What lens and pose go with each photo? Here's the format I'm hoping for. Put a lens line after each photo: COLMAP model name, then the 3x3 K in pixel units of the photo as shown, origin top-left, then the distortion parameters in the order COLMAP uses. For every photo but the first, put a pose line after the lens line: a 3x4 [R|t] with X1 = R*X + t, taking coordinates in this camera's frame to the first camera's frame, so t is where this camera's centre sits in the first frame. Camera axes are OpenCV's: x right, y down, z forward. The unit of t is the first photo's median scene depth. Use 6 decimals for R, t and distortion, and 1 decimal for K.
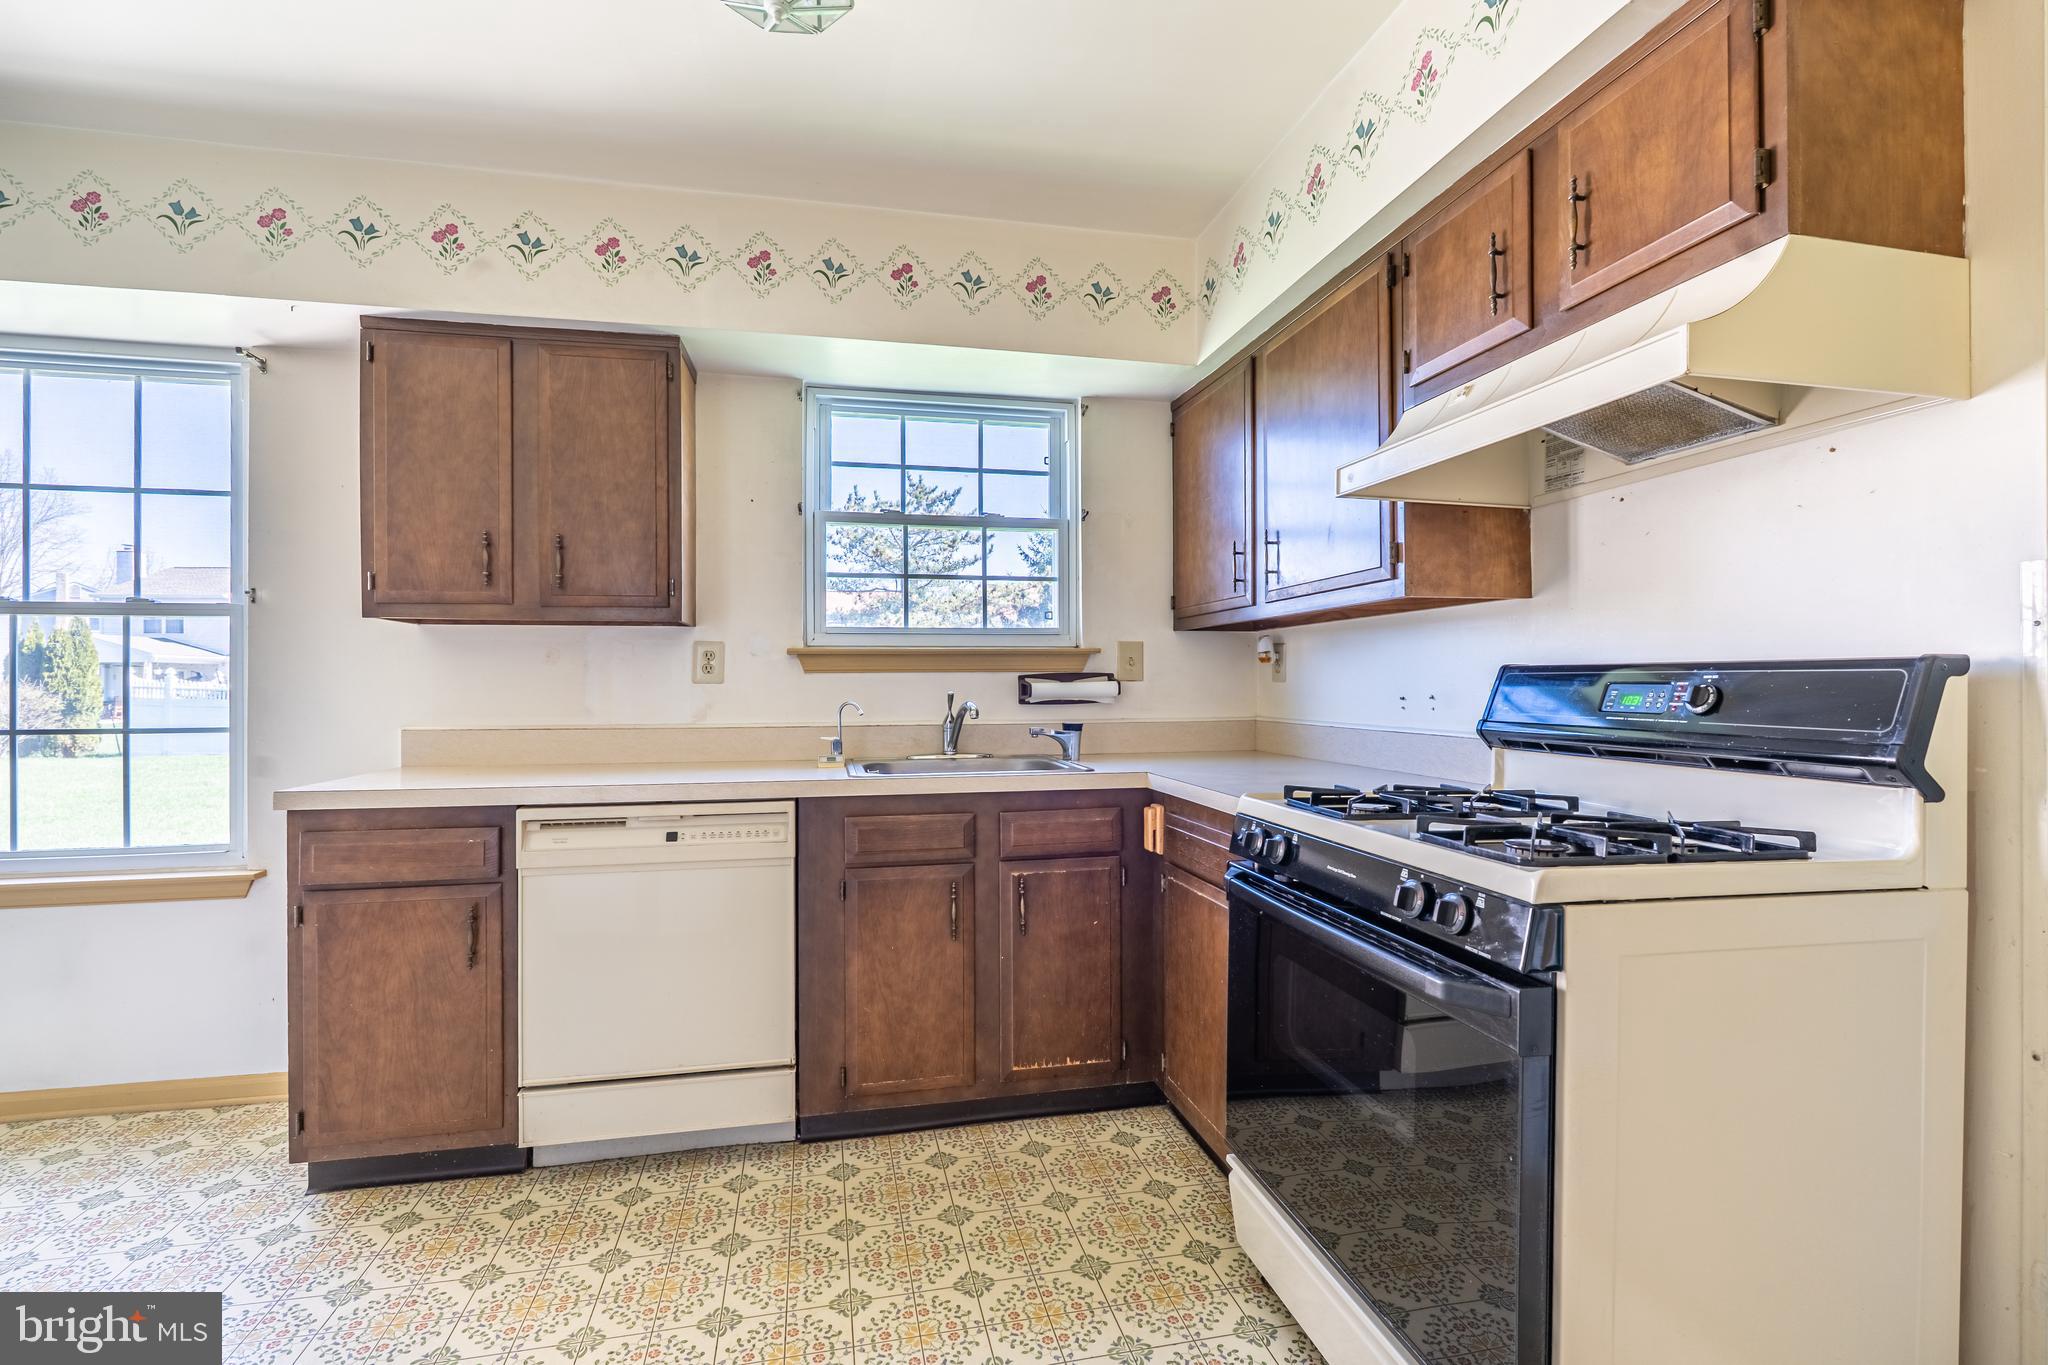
lens RADIAL K [[906.0, 0, 1013.3], [0, 906.0, 679.6], [0, 0, 1]] dist [0.000620, -0.000261]
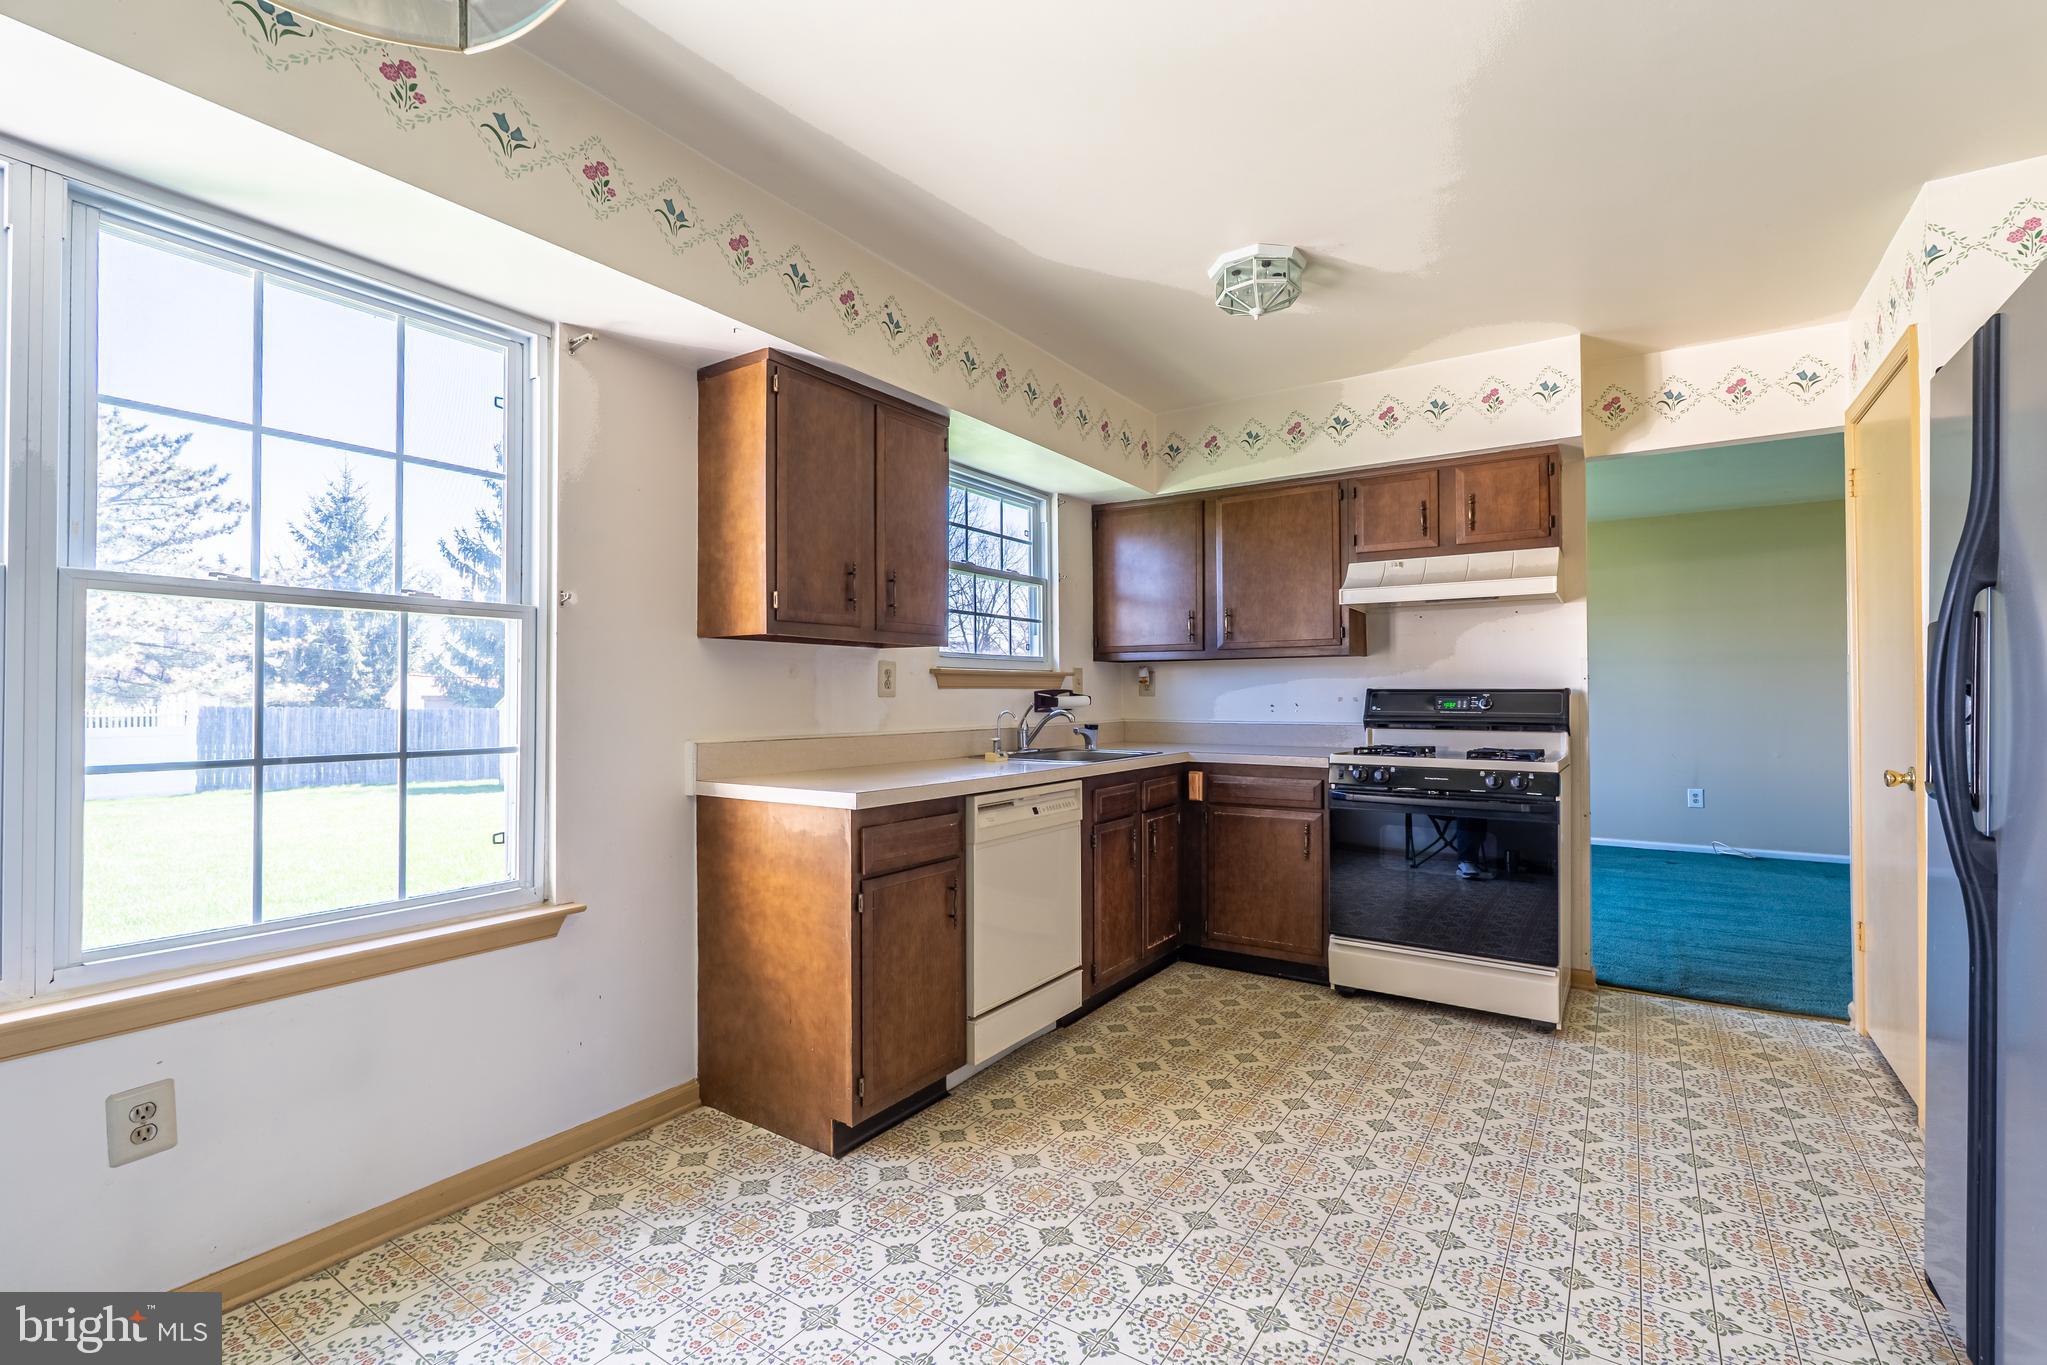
lens RADIAL K [[901.4, 0, 1023.5], [0, 901.4, 682.5], [0, 0, 1]] dist [-0.003148, -0.000183]
pose [[0.721167, 0.011560, 0.692665, -1.217245], [-0.002677, 0.999900, -0.013901, 0.001445], [-0.692756, 0.008171, 0.721126, 0.041522]]
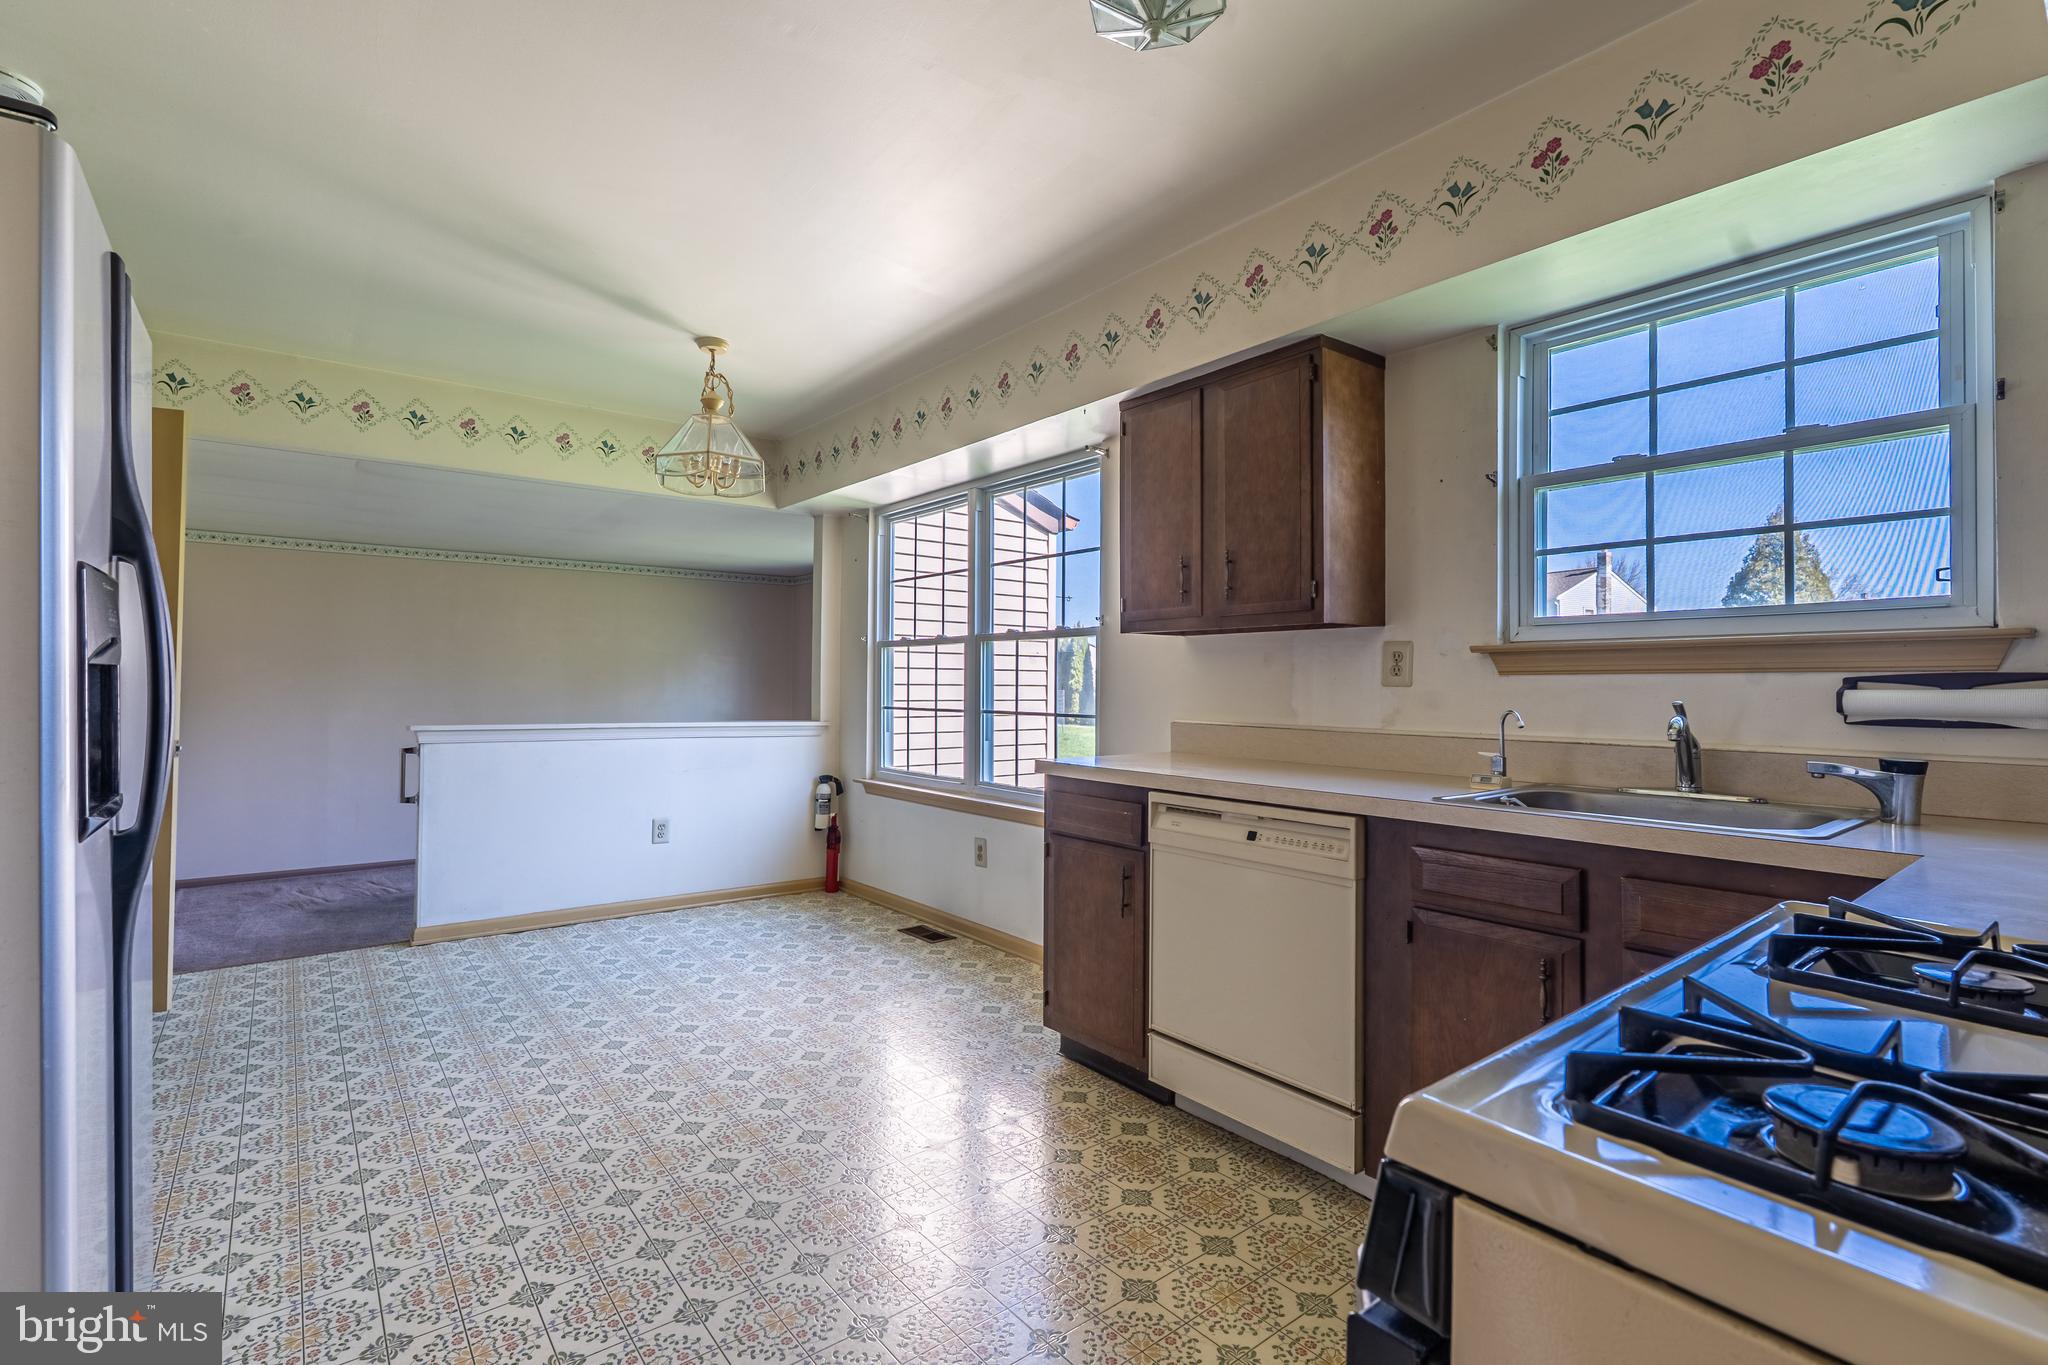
lens RADIAL K [[941.1, 0, 1022.5], [0, 941.1, 669.3], [0, 0, 1]] dist [-0.000139, 0.000294]
pose [[0.443646, -0.008223, -0.896165, 0.427114], [-0.003120, 0.999938, -0.010720, -0.002129], [0.896197, 0.007552, 0.443592, 0.272621]]
